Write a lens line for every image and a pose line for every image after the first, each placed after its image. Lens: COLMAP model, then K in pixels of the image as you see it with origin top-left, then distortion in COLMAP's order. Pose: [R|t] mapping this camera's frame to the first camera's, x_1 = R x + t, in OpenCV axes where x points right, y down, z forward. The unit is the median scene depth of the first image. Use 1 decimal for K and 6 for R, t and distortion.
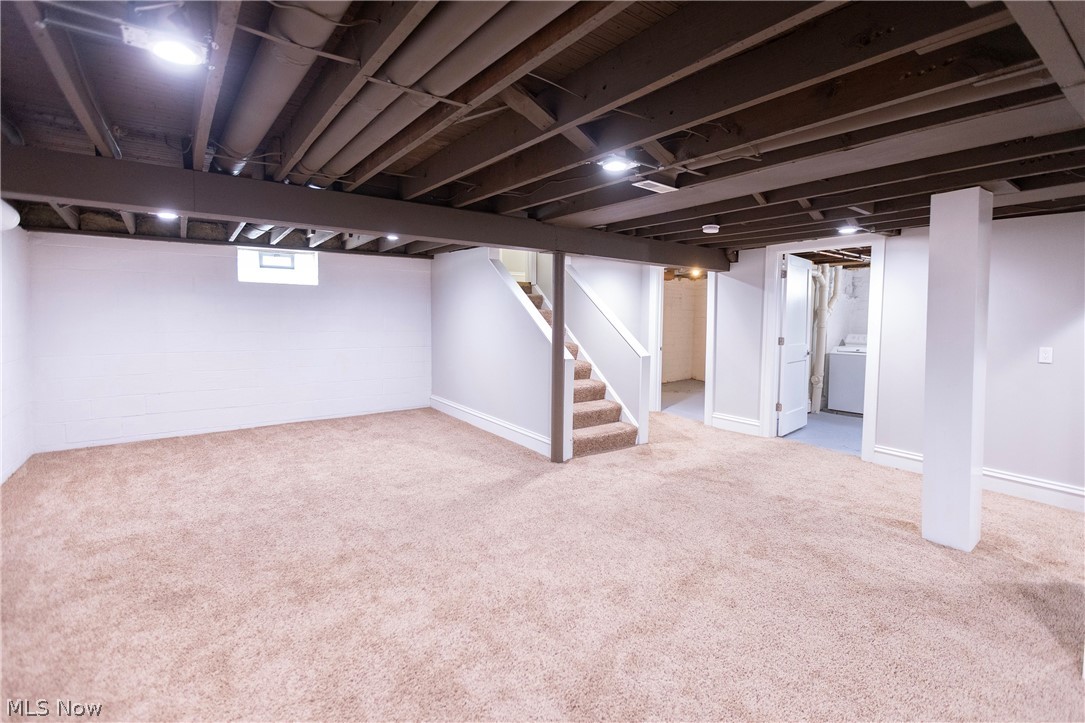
lens RADIAL K [[514.1, 0, 542.5], [0, 514.1, 361.5], [0, 0, 1]] dist [0.000232, 0.000022]
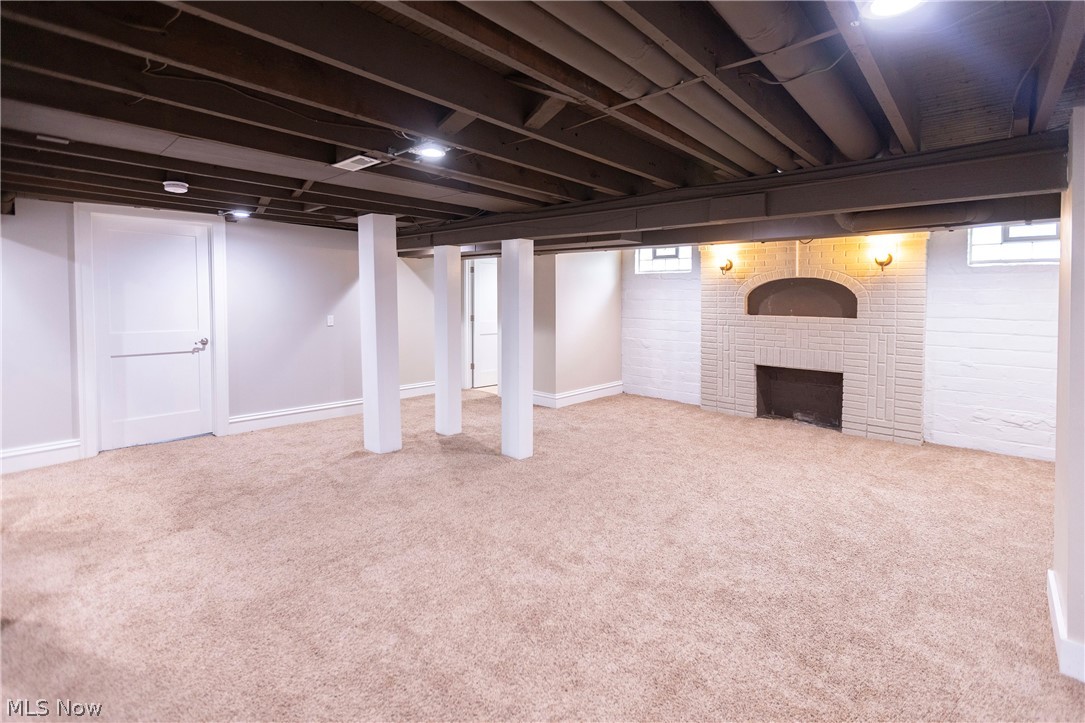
lens RADIAL K [[454.9, 0, 540.3], [0, 454.9, 291.4], [0, 0, 1]] dist [0.000109, -0.000074]
pose [[-0.197882, -0.001725, 0.980224, -0.622299], [0.074778, 0.997058, 0.016850, -0.096371], [-0.977369, 0.076633, -0.197170, 0.823156]]
